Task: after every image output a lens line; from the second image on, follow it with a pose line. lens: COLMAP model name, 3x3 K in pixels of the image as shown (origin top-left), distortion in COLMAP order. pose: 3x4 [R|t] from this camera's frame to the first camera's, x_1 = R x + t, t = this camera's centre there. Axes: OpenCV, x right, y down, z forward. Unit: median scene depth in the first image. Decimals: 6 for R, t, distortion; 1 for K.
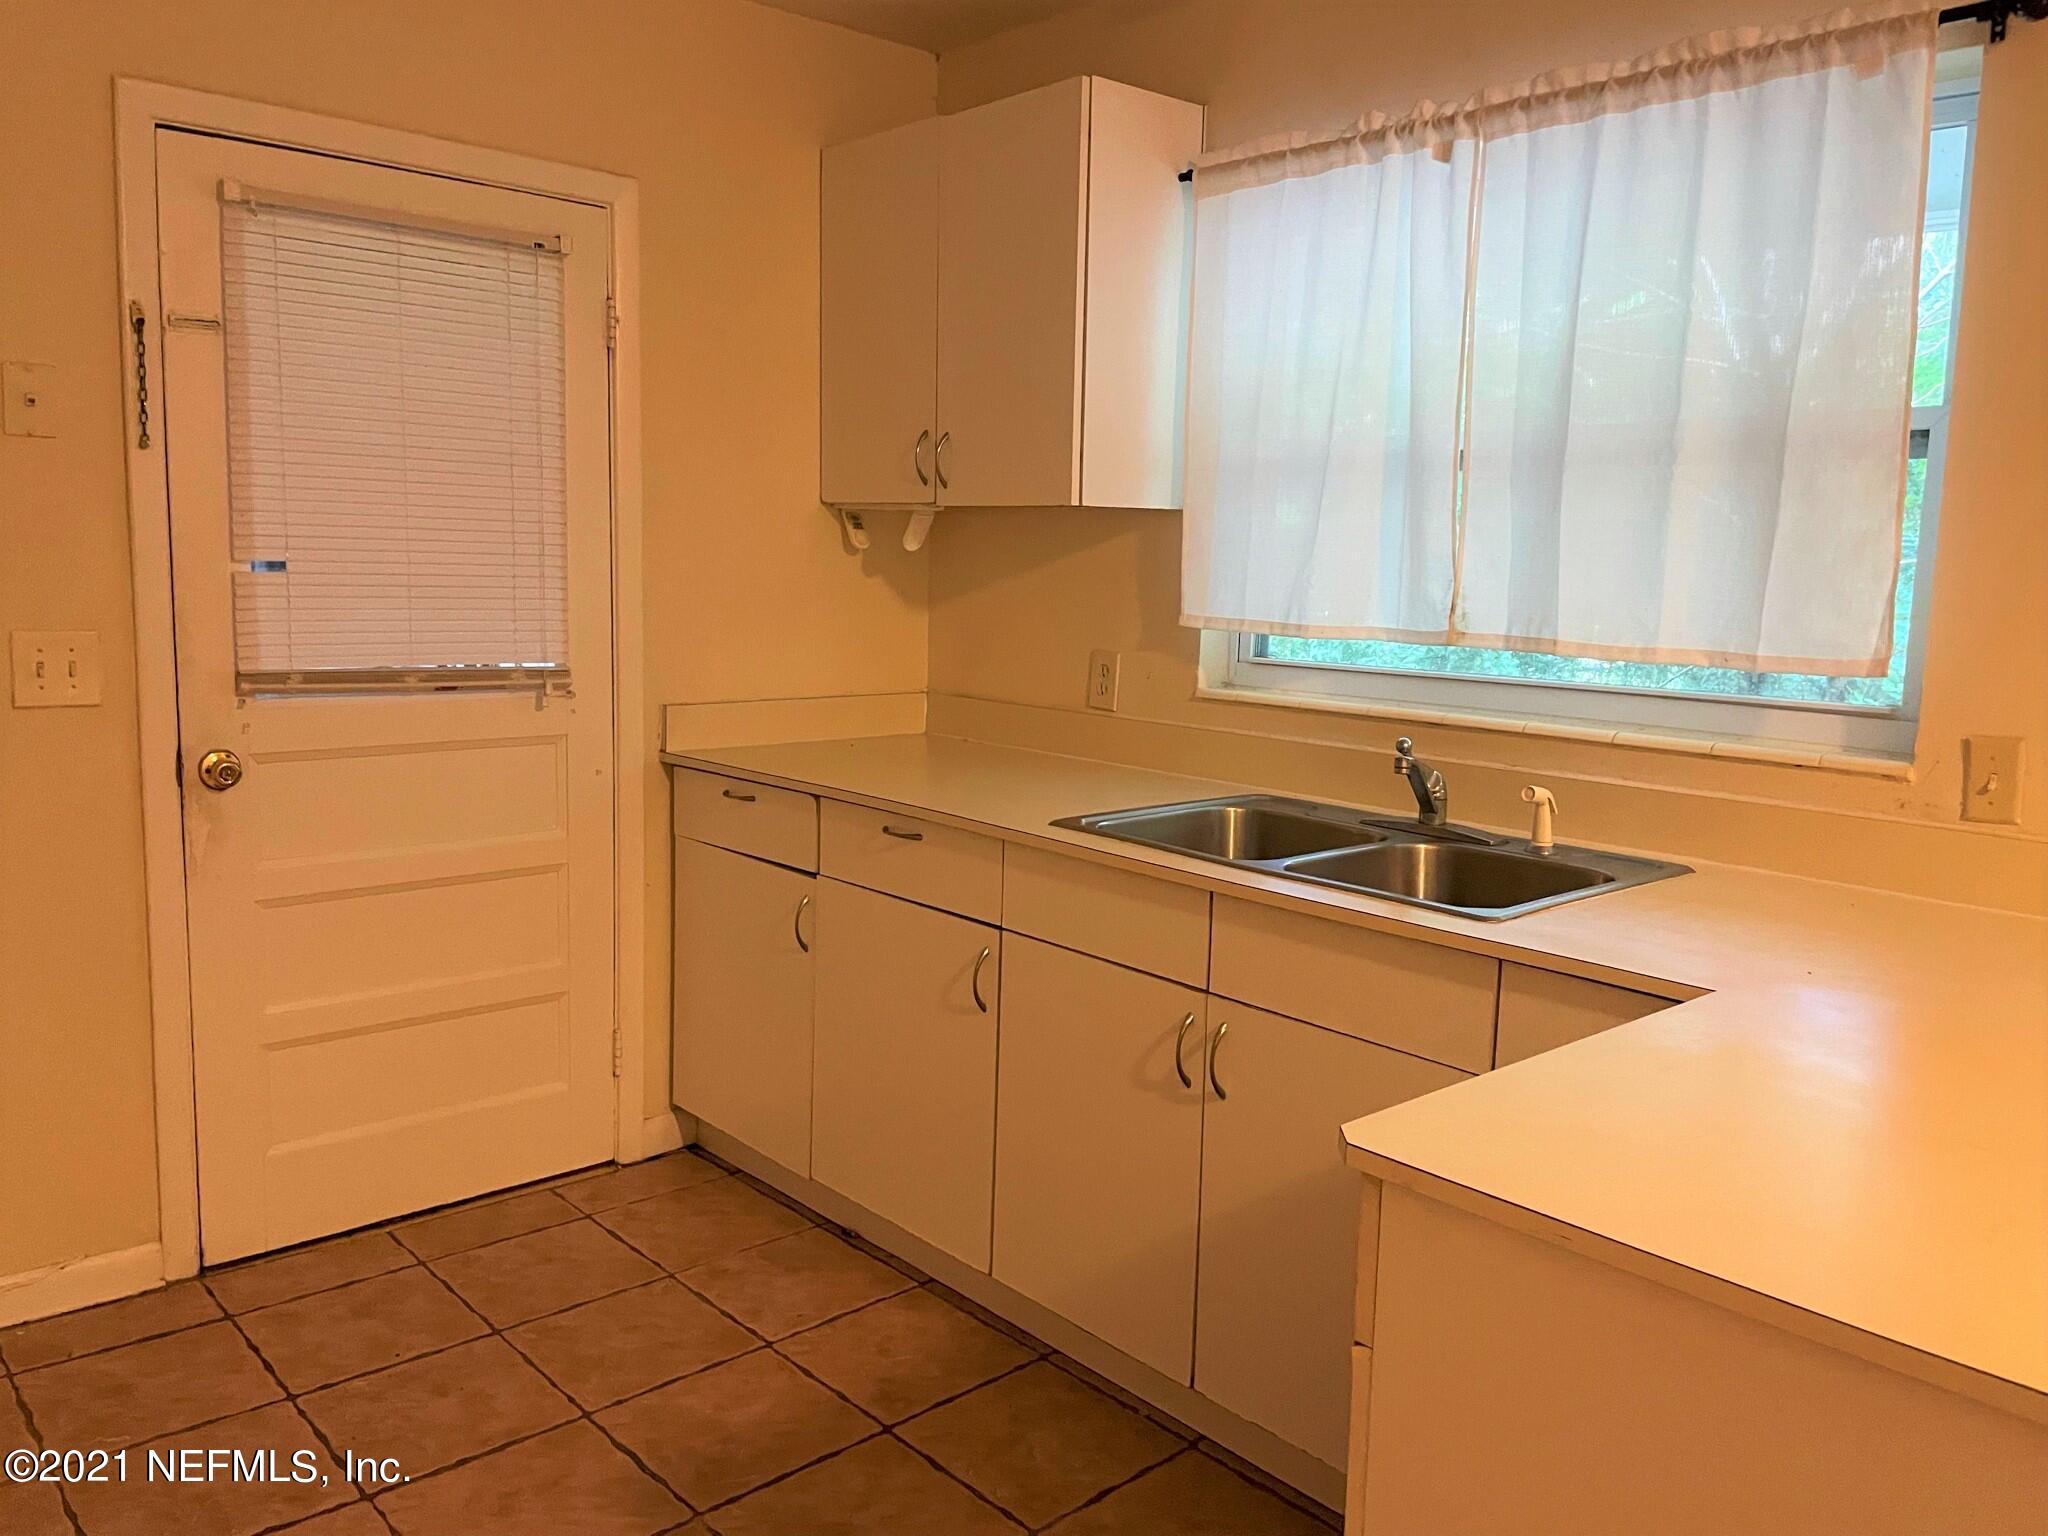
lens RADIAL K [[1600.9, 0, 1017.8], [0, 1600.9, 770.8], [0, 0, 1]] dist [0.015660, -0.048949]
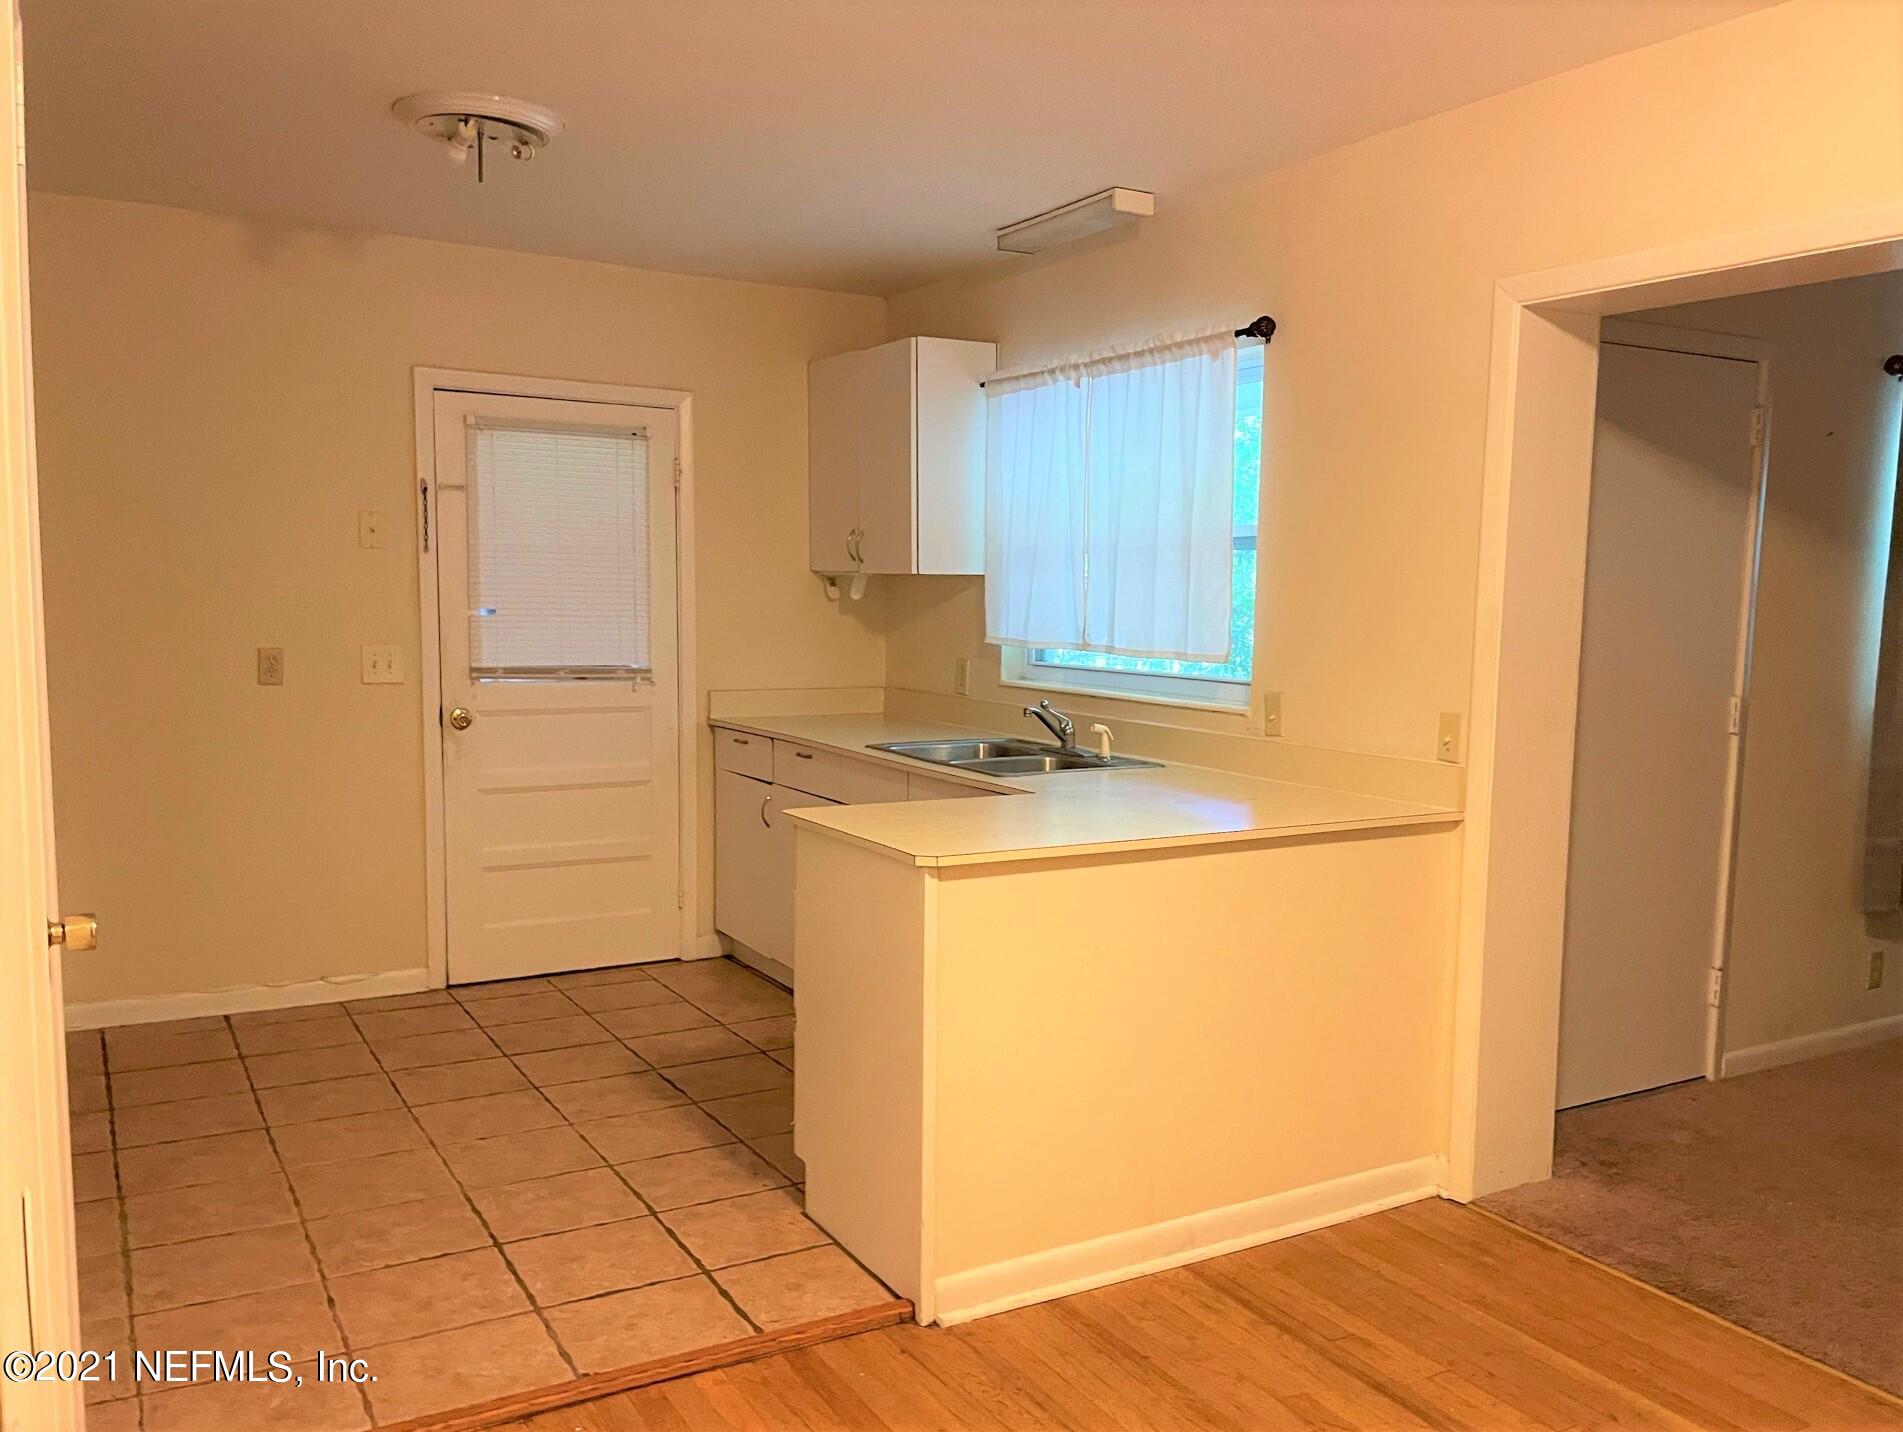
lens RADIAL K [[1487.6, 0, 955.4], [0, 1487.6, 769.9], [0, 0, 1]] dist [0.015660, -0.048949]
pose [[0.982676, 0.012791, -0.184890, 0.403632], [-0.016151, 0.999730, -0.016679, 0.079551], [0.184627, 0.019377, 0.982618, -0.624744]]
